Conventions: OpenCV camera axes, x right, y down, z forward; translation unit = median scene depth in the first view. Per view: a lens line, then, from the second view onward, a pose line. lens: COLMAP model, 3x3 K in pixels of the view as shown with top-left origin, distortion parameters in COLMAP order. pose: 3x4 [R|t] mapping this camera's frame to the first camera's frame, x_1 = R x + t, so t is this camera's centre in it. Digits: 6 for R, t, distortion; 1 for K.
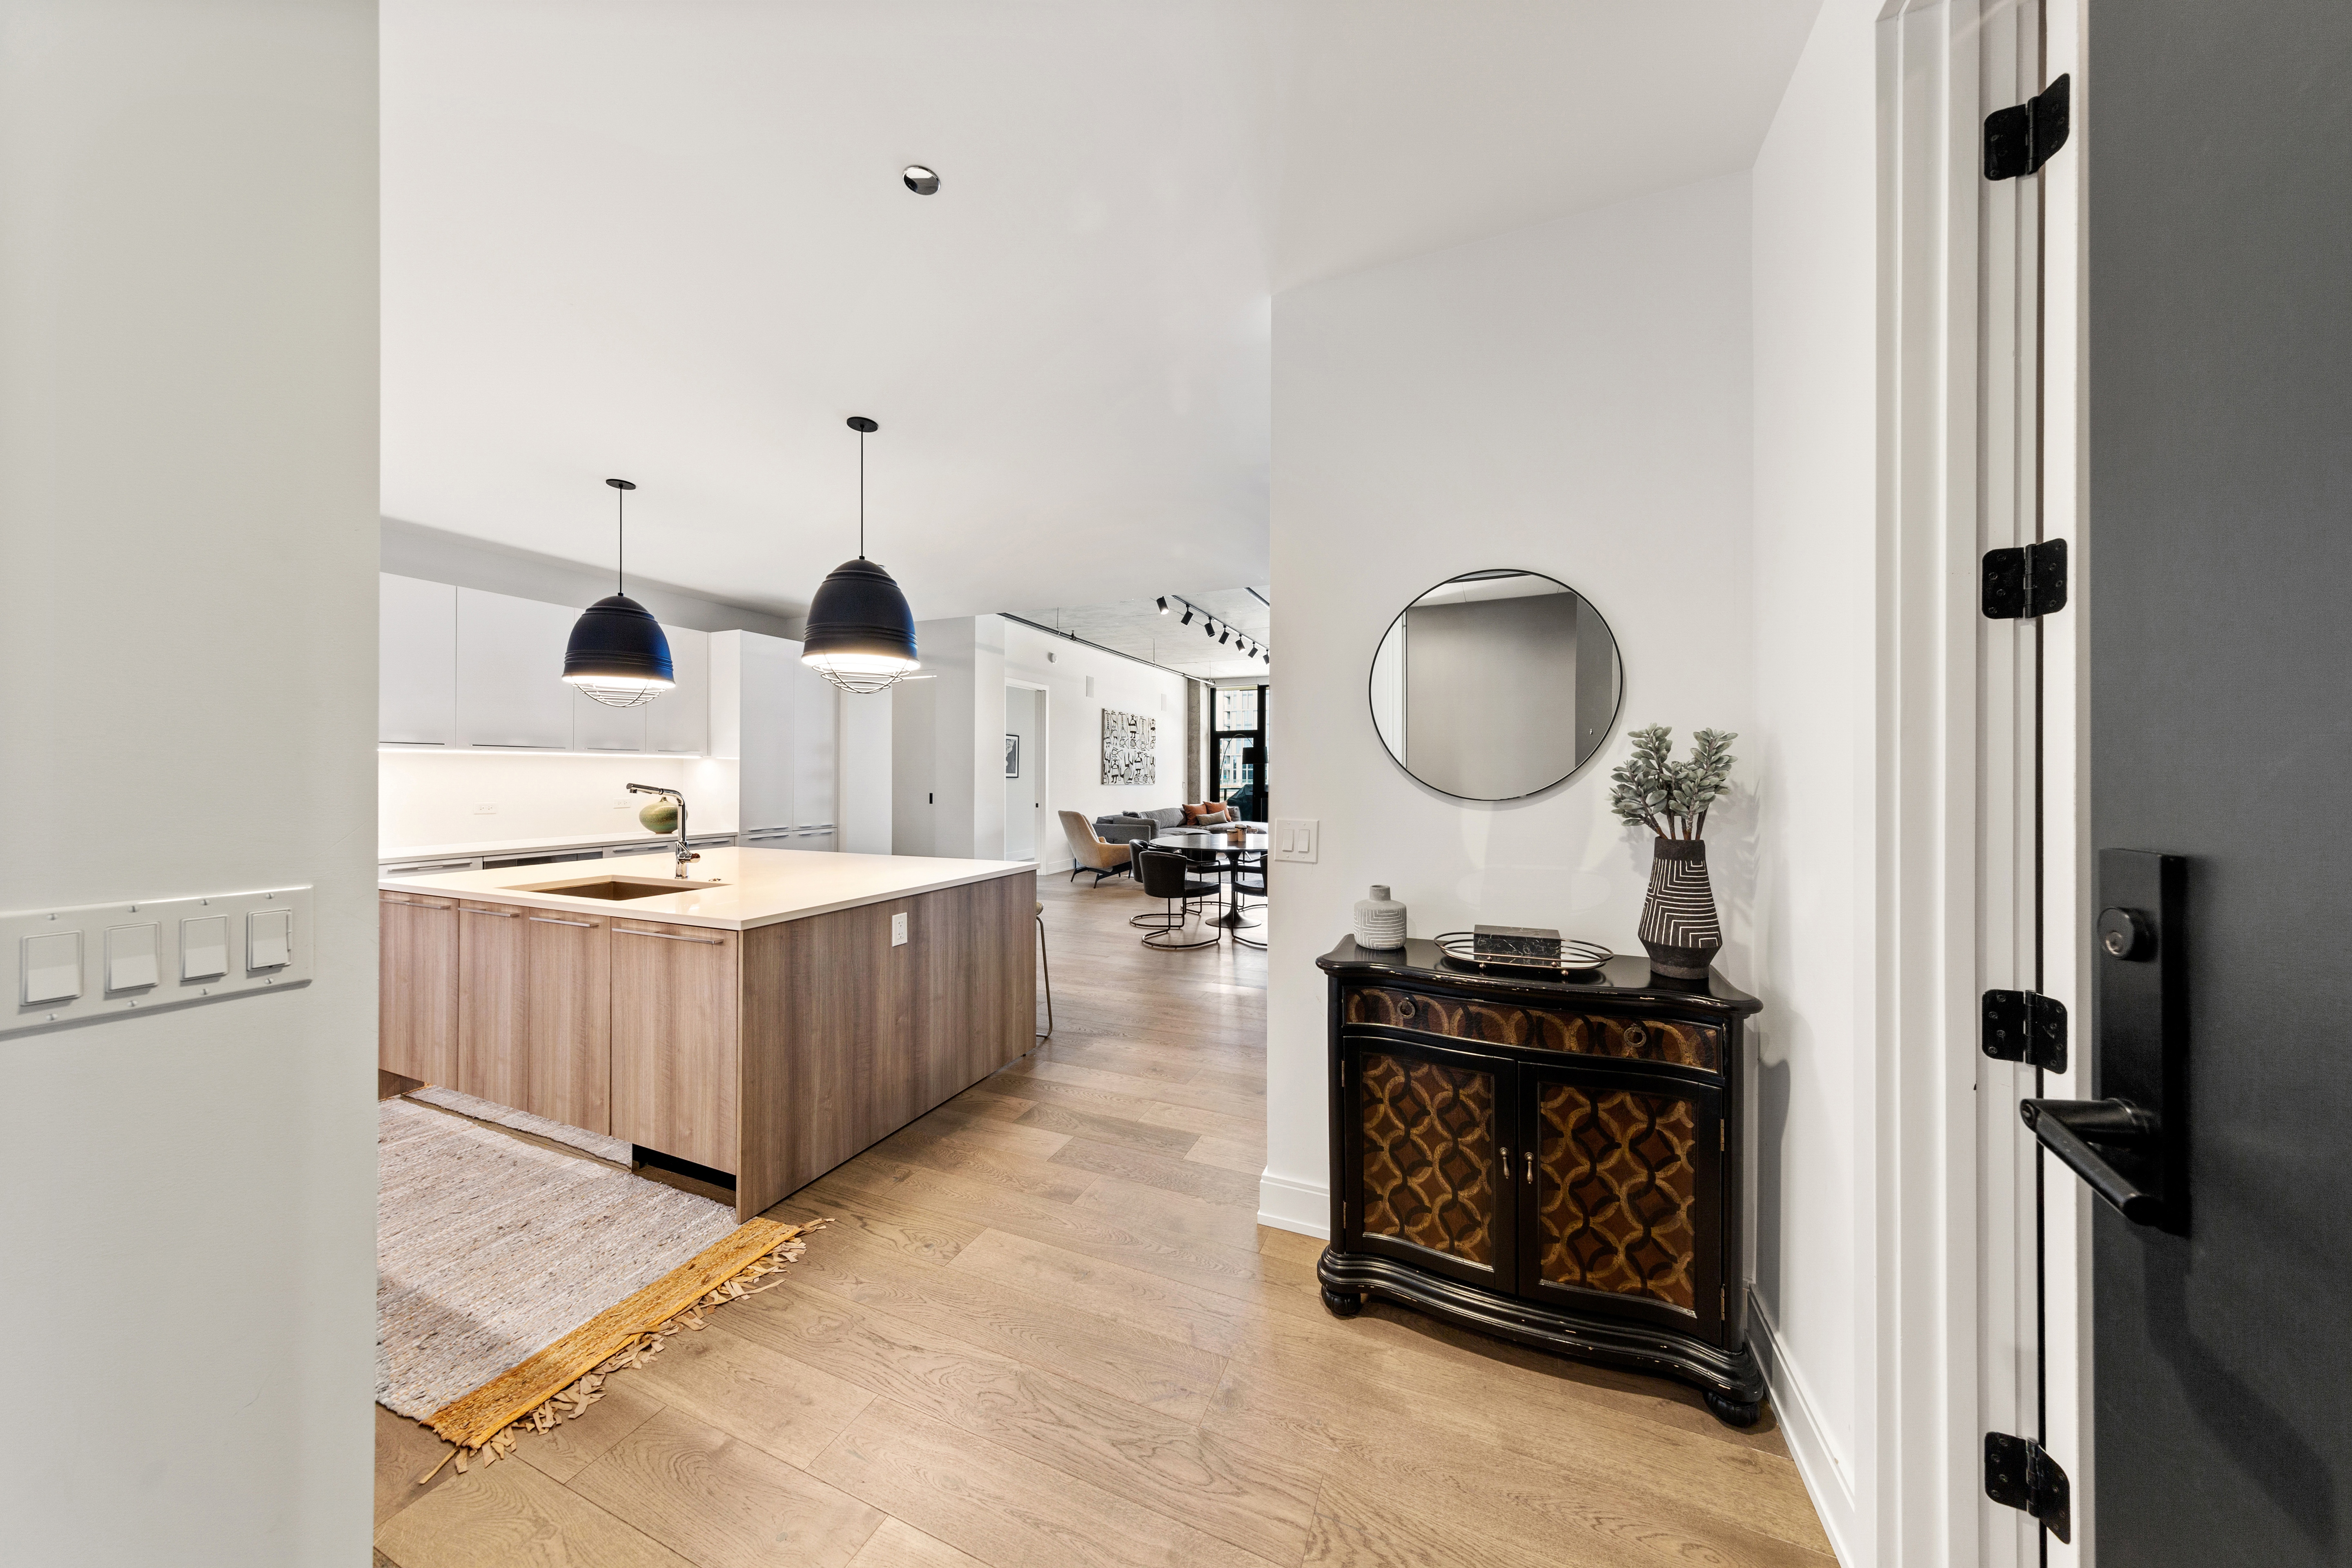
lens RADIAL K [[739.7, 0, 1184.7], [0, 739.7, 773.0], [0, 0, 1]] dist [0.005775, -0.000370]
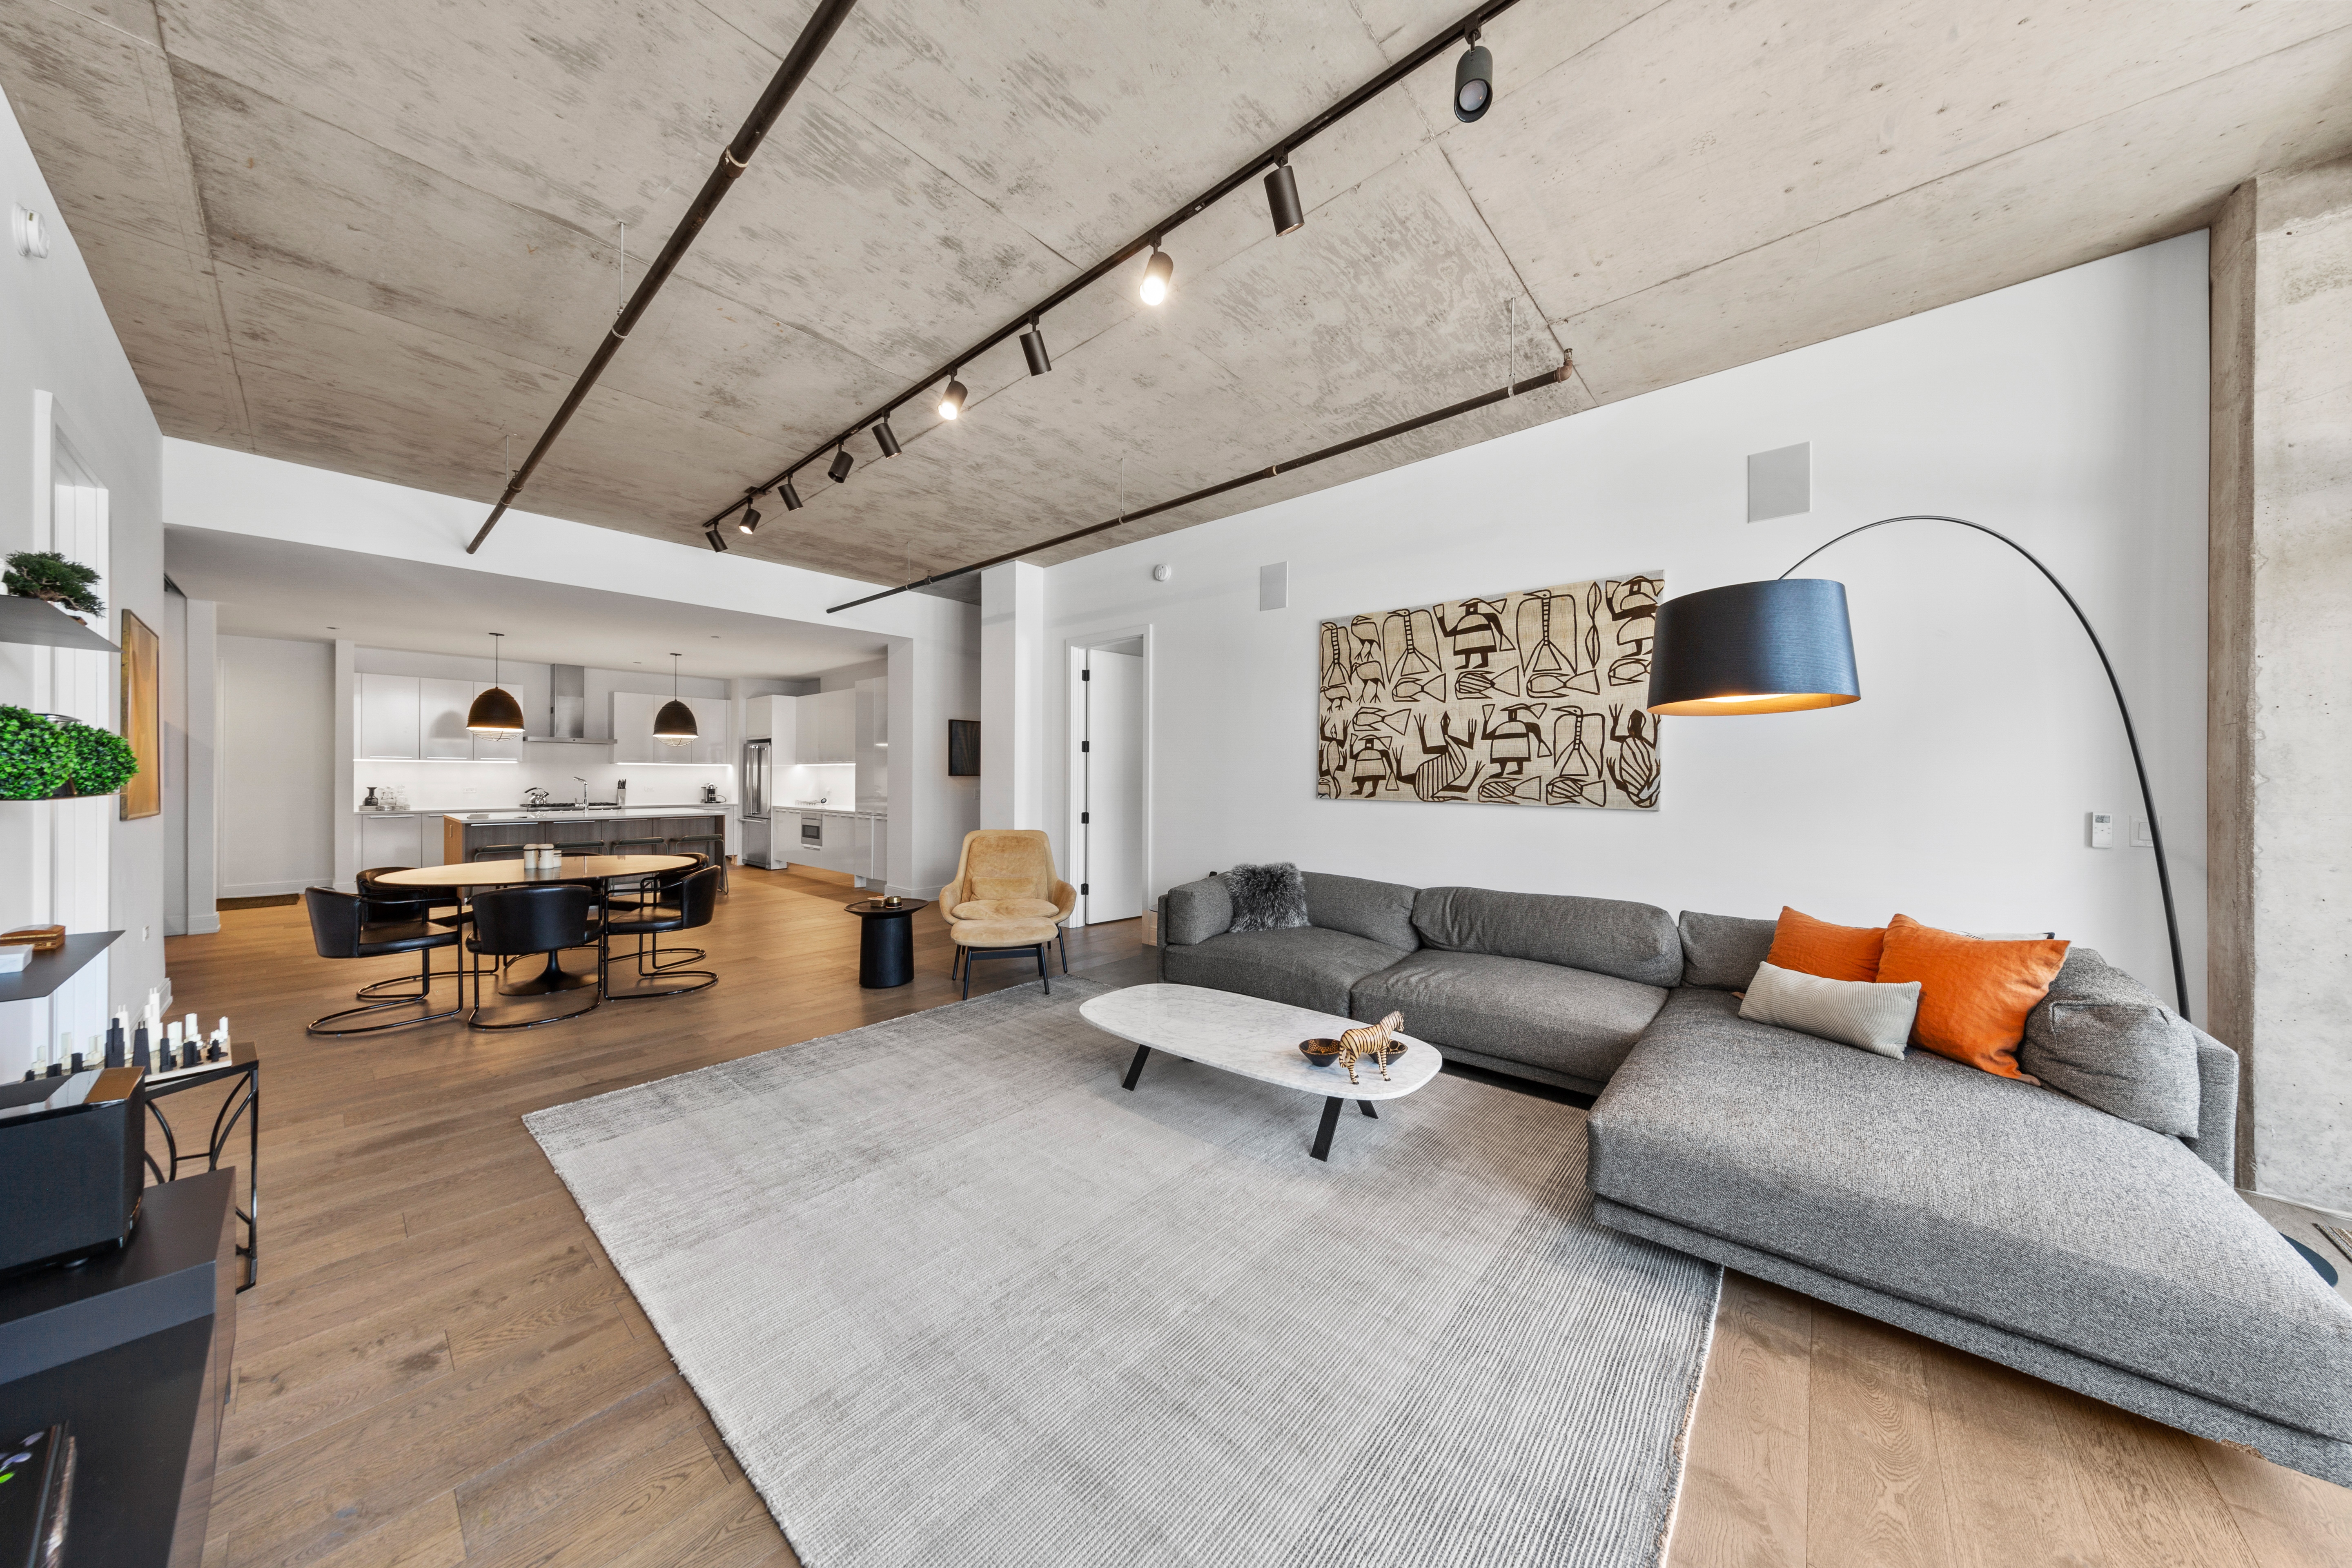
lens RADIAL K [[739.7, 0, 1177.4], [0, 739.7, 777.4], [0, 0, 1]] dist [0.005775, -0.000370]
pose [[-0.318832, -0.005876, -0.947793, 0.730749], [-0.004133, 0.999980, -0.004809, 0.013473], [0.947802, 0.002384, -0.318850, 2.414776]]
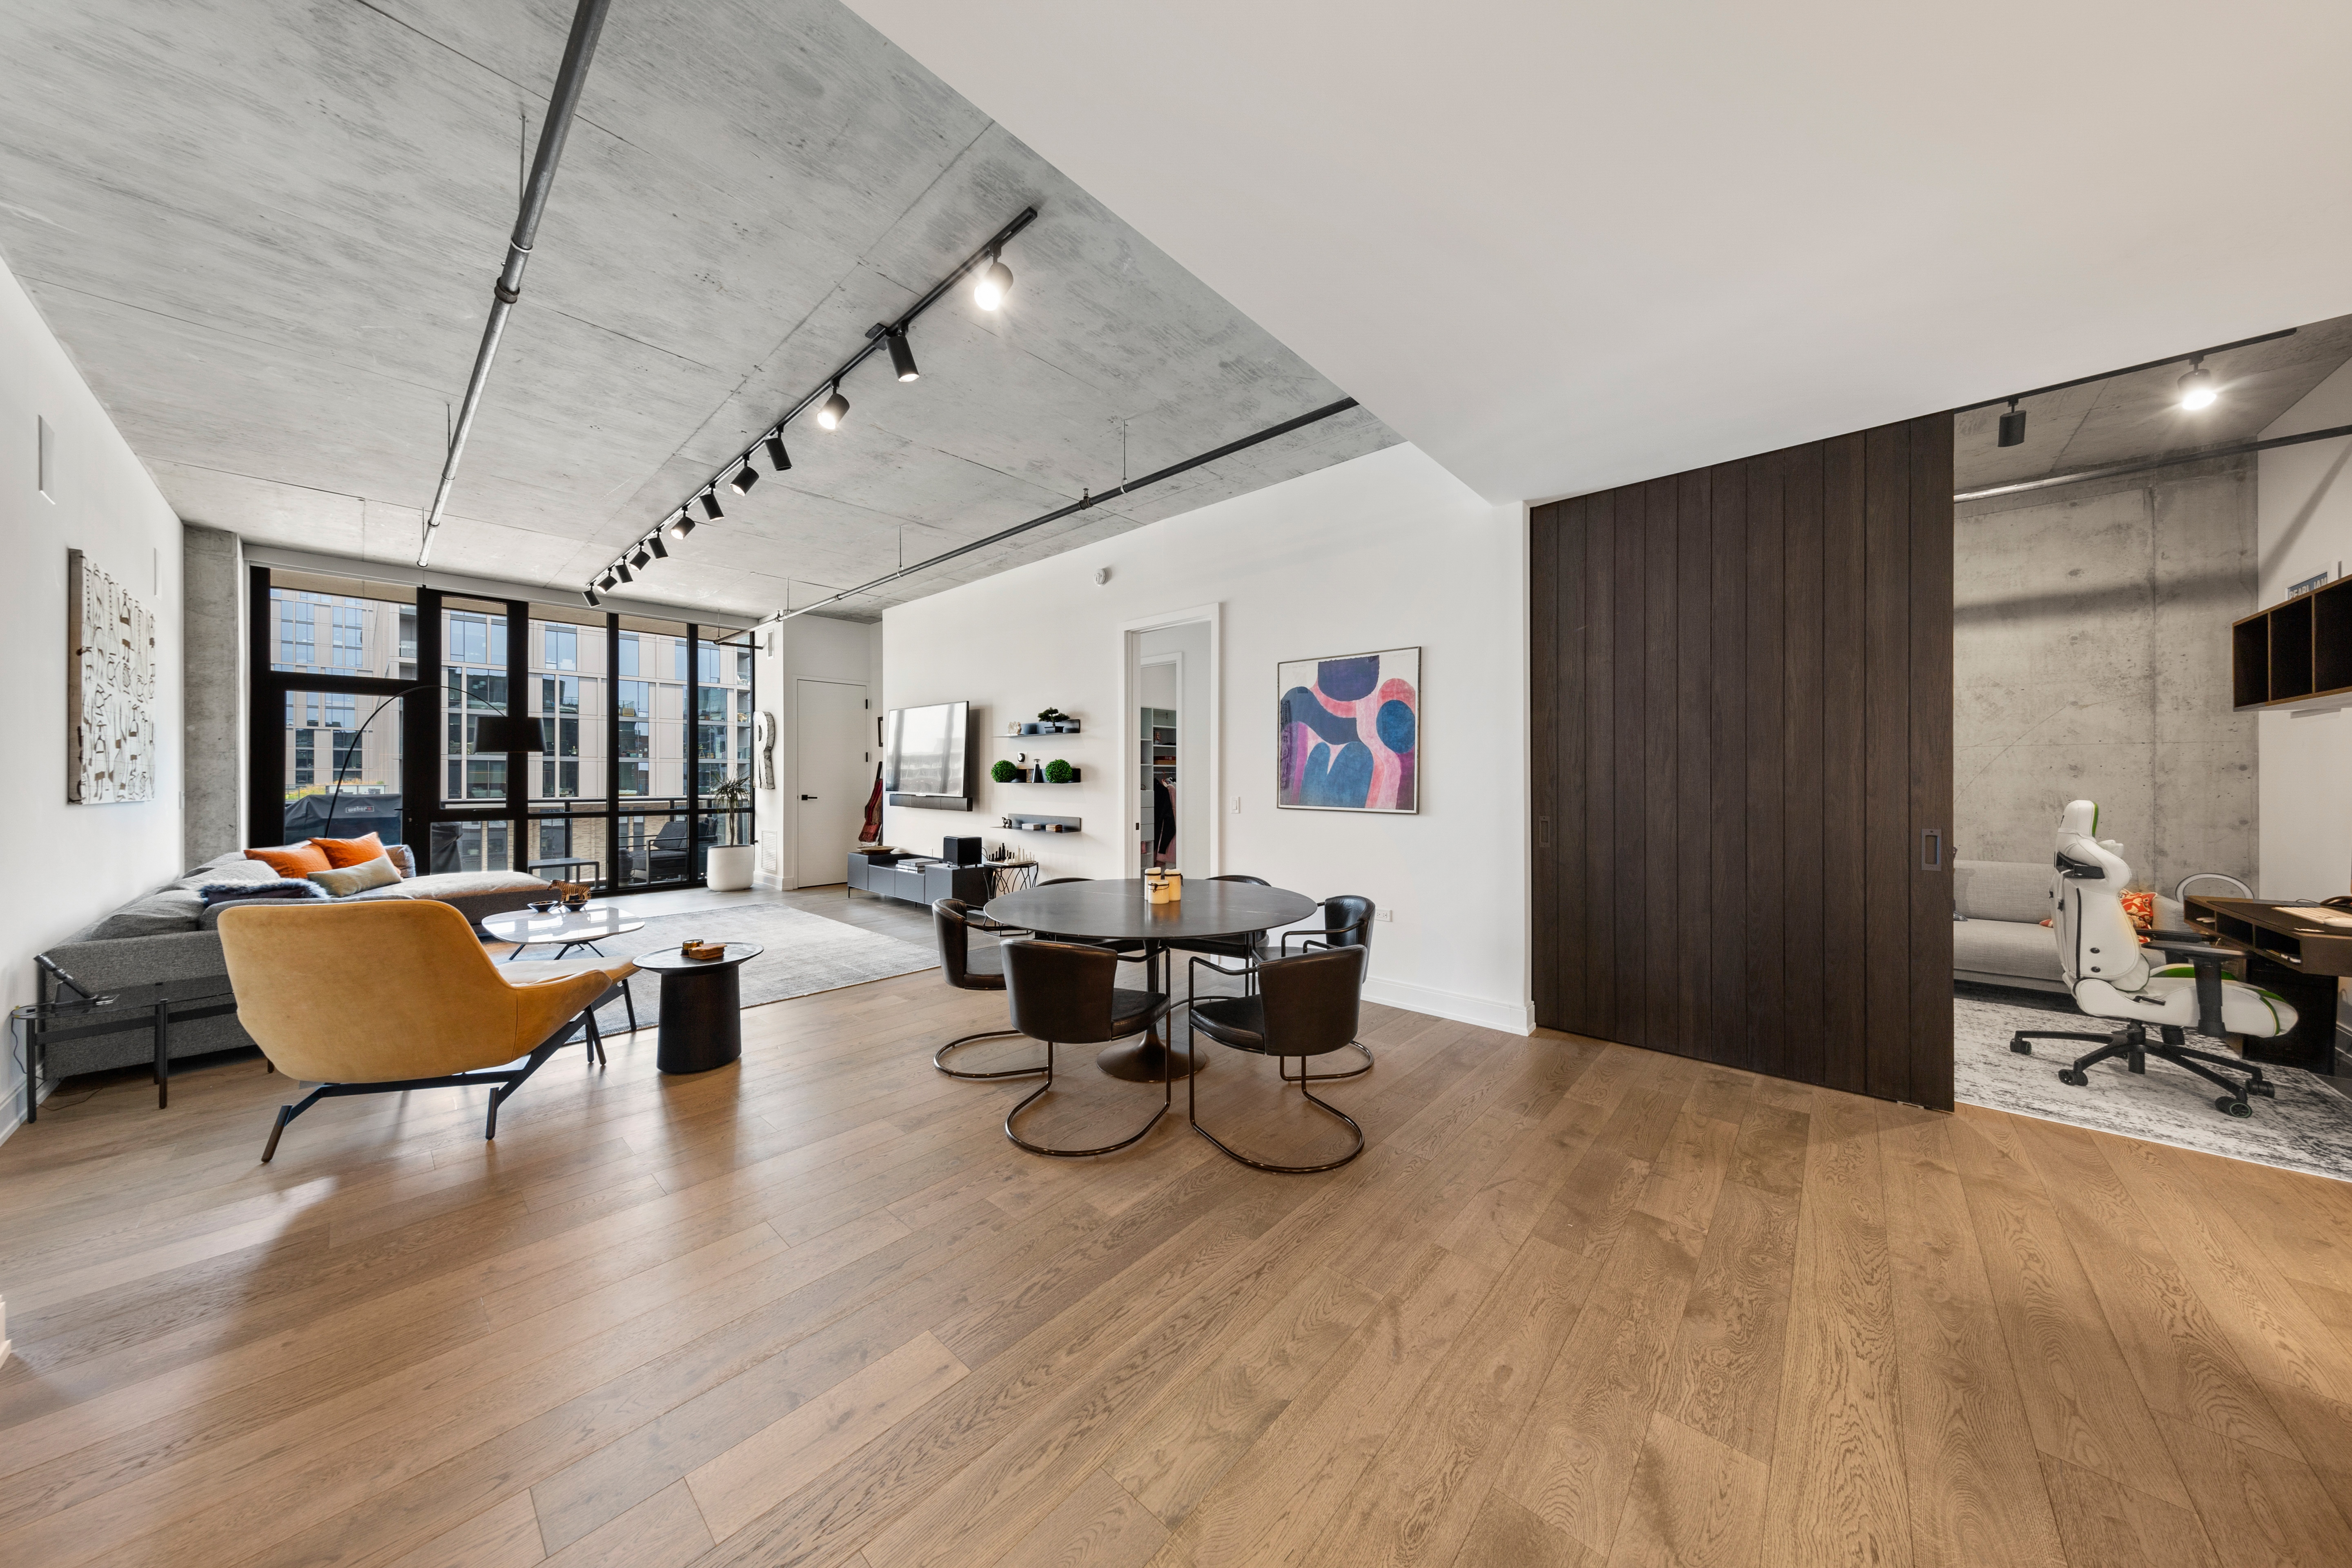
lens RADIAL K [[739.7, 0, 1176.8], [0, 739.7, 775.0], [0, 0, 1]] dist [0.005775, -0.000370]
pose [[0.334137, 0.002974, 0.942520, -0.560454], [-0.002936, 0.999993, -0.002114, 0.006749], [-0.942520, -0.002061, 0.334144, 1.101082]]
